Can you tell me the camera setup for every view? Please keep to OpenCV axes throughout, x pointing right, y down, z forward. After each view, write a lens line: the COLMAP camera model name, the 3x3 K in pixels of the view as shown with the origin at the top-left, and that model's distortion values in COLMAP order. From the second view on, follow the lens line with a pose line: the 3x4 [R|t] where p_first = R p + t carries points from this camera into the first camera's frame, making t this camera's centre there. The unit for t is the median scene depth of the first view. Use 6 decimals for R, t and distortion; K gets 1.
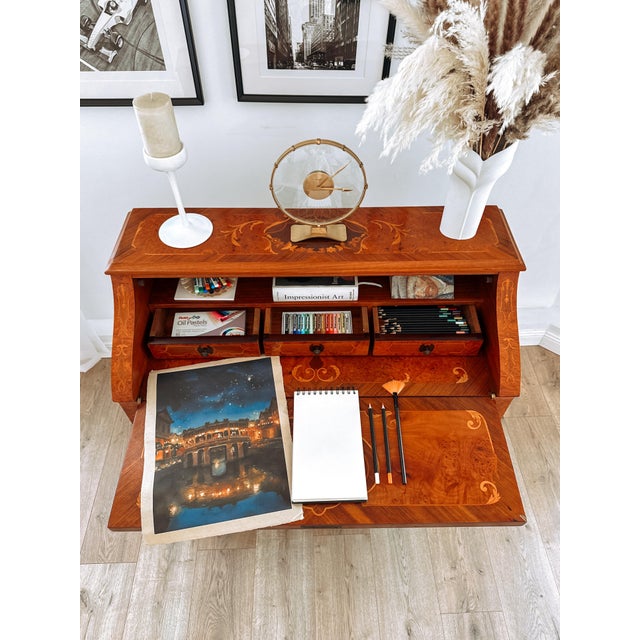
lens RADIAL K [[470.2, 0, 321.4], [0, 470.2, 319.3], [0, 0, 1]] dist [0.063752, -0.092908]
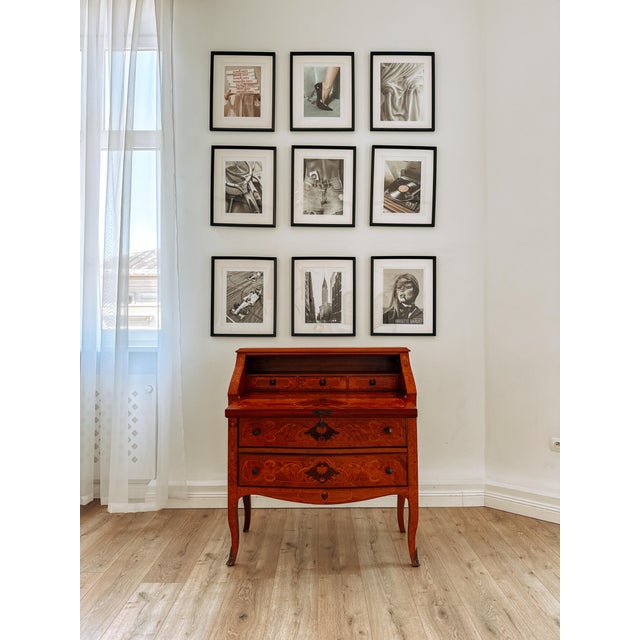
lens RADIAL K [[439.1, 0, 318.4], [0, 439.1, 328.8], [0, 0, 1]] dist [0.135305, -0.169565]
pose [[0.999223, -0.004835, -0.039116, 0.051261], [-0.026939, 0.640663, -0.767349, 1.404217], [0.028770, 0.767807, 0.640035, -0.473456]]
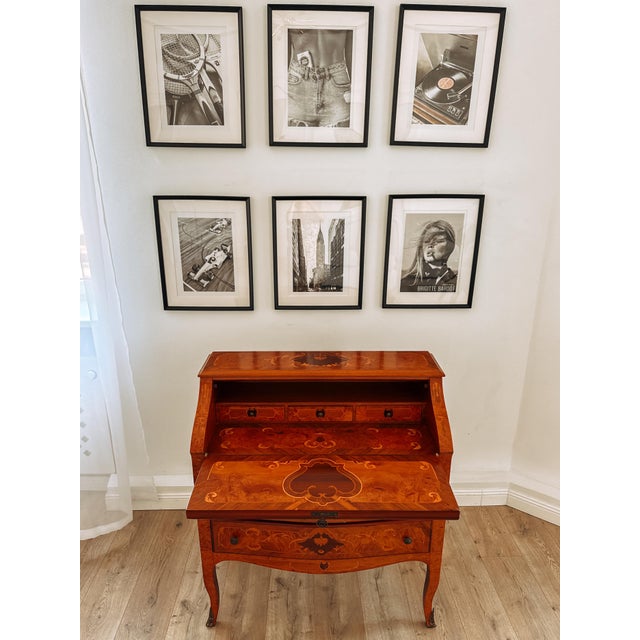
lens RADIAL K [[476.5, 0, 307.0], [0, 476.5, 334.1], [0, 0, 1]] dist [0.075931, -0.088913]
pose [[0.999604, 0.002607, -0.028001, -0.011613], [-0.016484, 0.861015, -0.508312, 0.583769], [0.022785, 0.508572, 0.860718, -0.502225]]
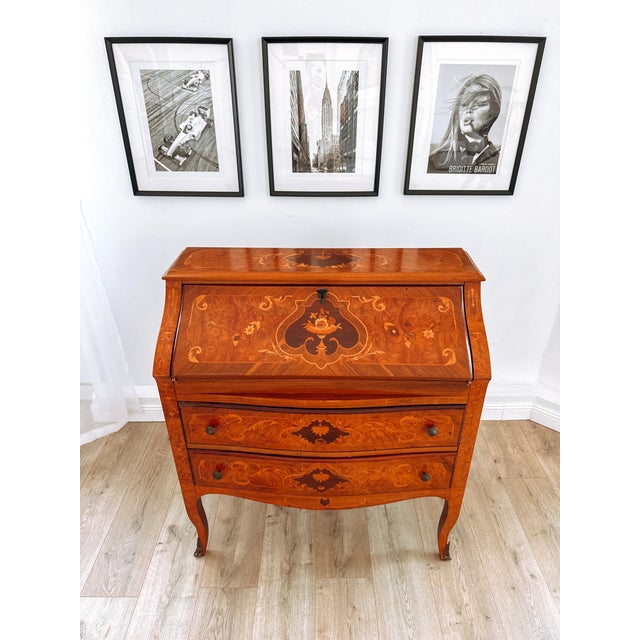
lens RADIAL K [[449.3, 0, 320.0], [0, 449.3, 320.0], [0, 0, 1]] dist [0.054394, -0.070189]
pose [[0.999378, 0.013573, -0.032543, 0.022100], [-0.023860, 0.939864, -0.340714, 0.387883], [0.025961, 0.341279, 0.939604, -0.115544]]
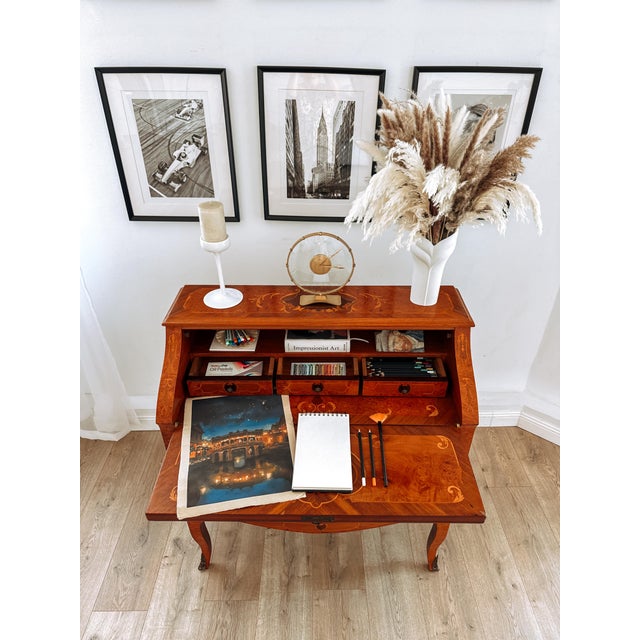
lens RADIAL K [[449.3, 0, 320.0], [0, 449.3, 320.0], [0, 0, 1]] dist [0.054394, -0.070189]
pose [[0.999718, 0.011180, -0.020937, 0.019447], [-0.016438, 0.962445, -0.270980, 0.210390], [0.017121, 0.271248, 0.962357, -0.214028]]
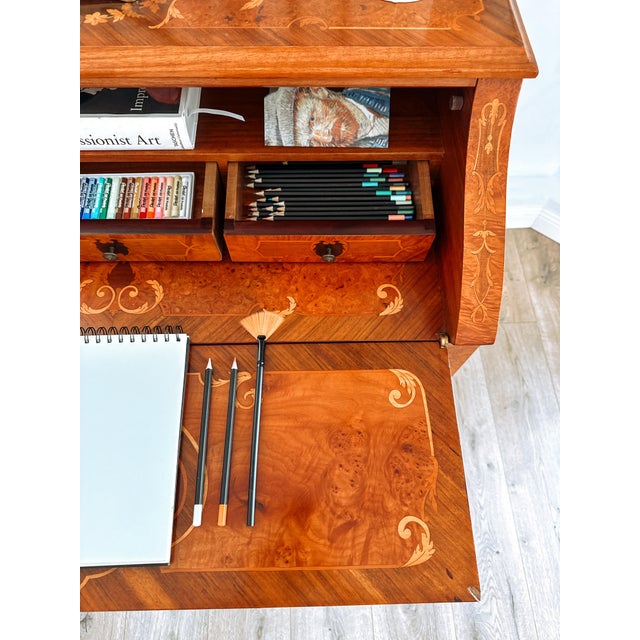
lens RADIAL K [[454.3, 0, 321.0], [0, 454.3, 321.3], [0, 0, 1]] dist [0.097004, -0.167039]
pose [[0.999799, 0.000039, 0.020060, 0.200830], [-0.005461, 0.962757, 0.270315, 0.002210], [-0.019302, -0.270370, 0.962563, 0.484976]]
